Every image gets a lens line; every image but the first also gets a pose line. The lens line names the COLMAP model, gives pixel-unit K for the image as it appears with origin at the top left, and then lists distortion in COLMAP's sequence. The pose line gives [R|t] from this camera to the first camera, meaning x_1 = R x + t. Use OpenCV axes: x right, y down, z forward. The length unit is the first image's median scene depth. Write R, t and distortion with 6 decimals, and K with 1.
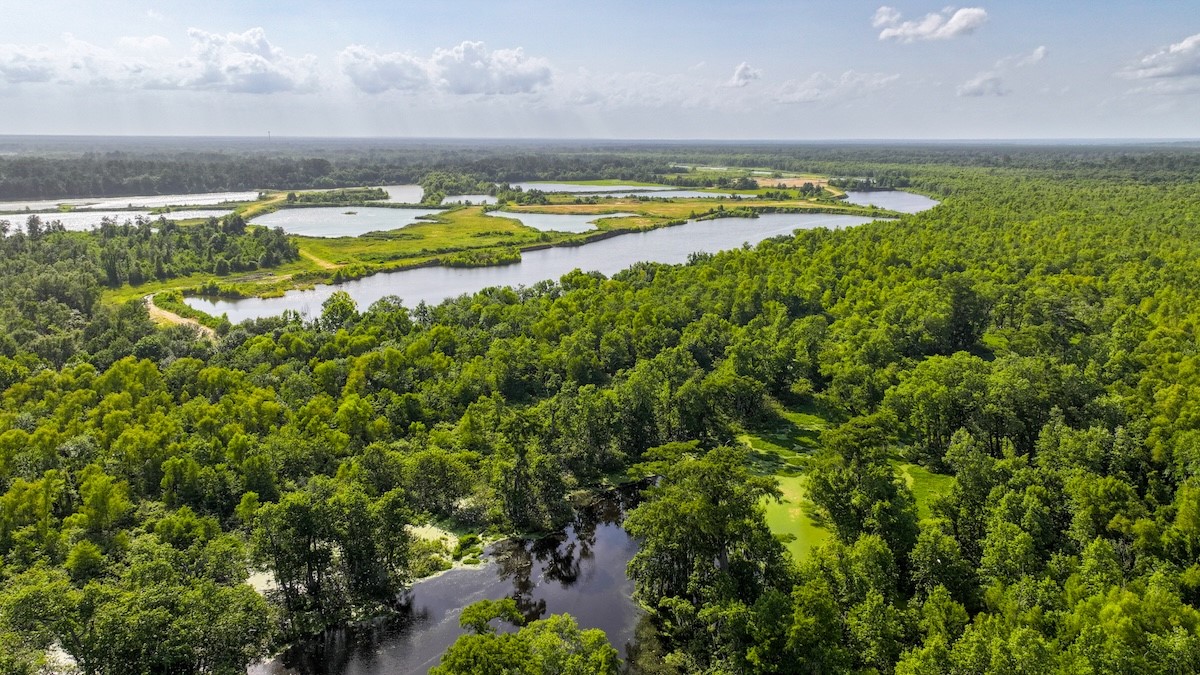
lens RADIAL K [[841.8, 0, 604.2], [0, 841.8, 336.4], [0, 0, 1]] dist [-0.000550, 0.013005]
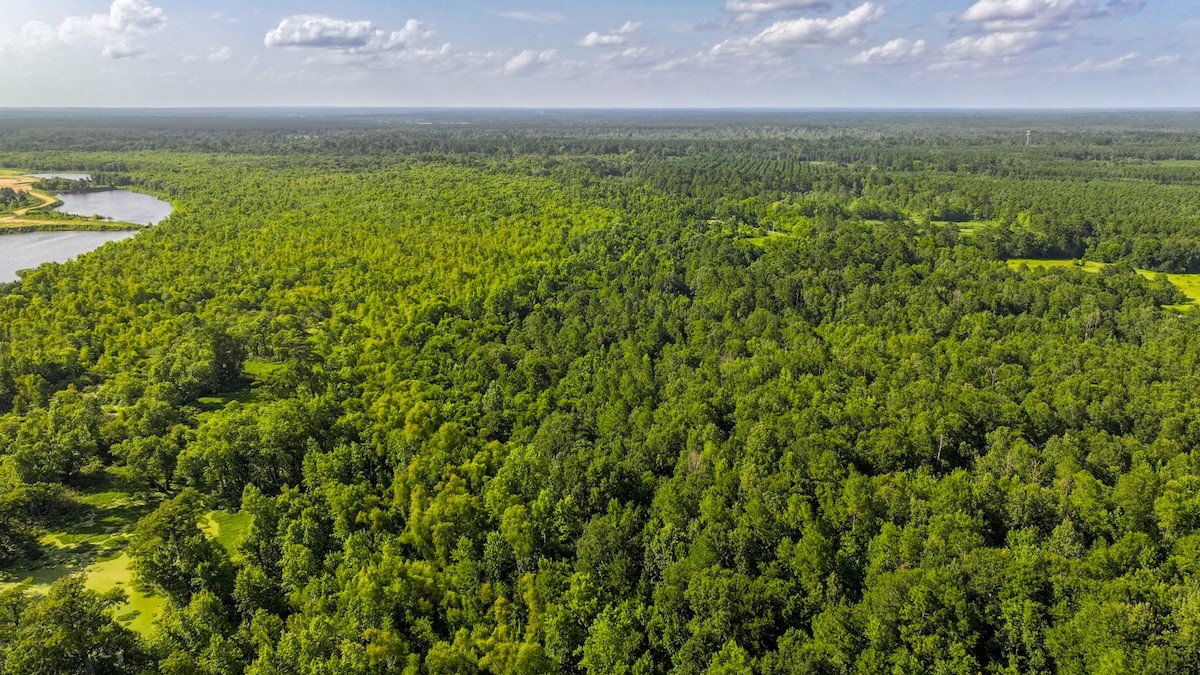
lens RADIAL K [[852.5, 0, 601.8], [0, 852.5, 337.9], [0, 0, 1]] dist [0.002275, 0.011480]
pose [[0.664230, -0.197025, 0.721096, -0.048065], [0.171290, 0.979090, 0.109735, -0.061116], [-0.727638, 0.050627, 0.684090, -0.124576]]
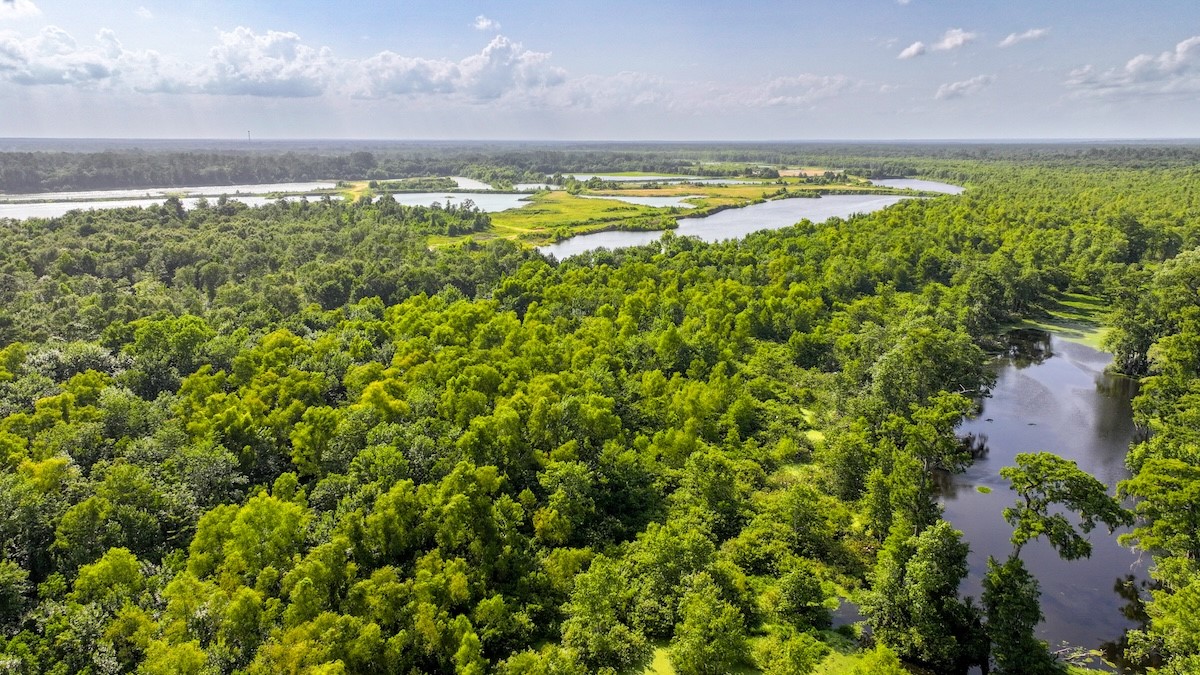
lens RADIAL K [[841.8, 0, 604.2], [0, 841.8, 336.4], [0, 0, 1]] dist [-0.000550, 0.013005]
pose [[0.997755, -0.018148, 0.064464, -0.329708], [0.018281, 0.999832, -0.001474, 0.072572], [-0.064426, 0.002649, 0.997919, -0.181838]]
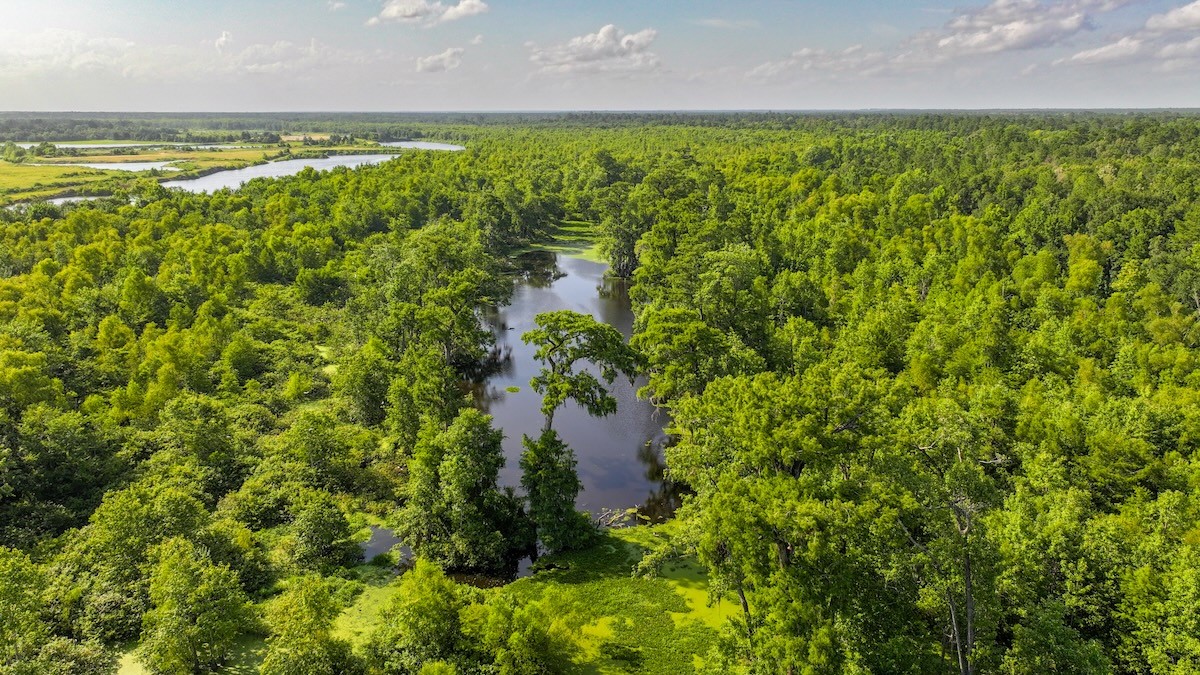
lens RADIAL K [[841.8, 0, 604.2], [0, 841.8, 336.4], [0, 0, 1]] dist [-0.000550, 0.013005]
pose [[0.812858, -0.153179, 0.561960, -0.308159], [0.136359, 0.988034, 0.072080, 0.097803], [-0.566276, 0.018038, 0.824018, -0.142649]]
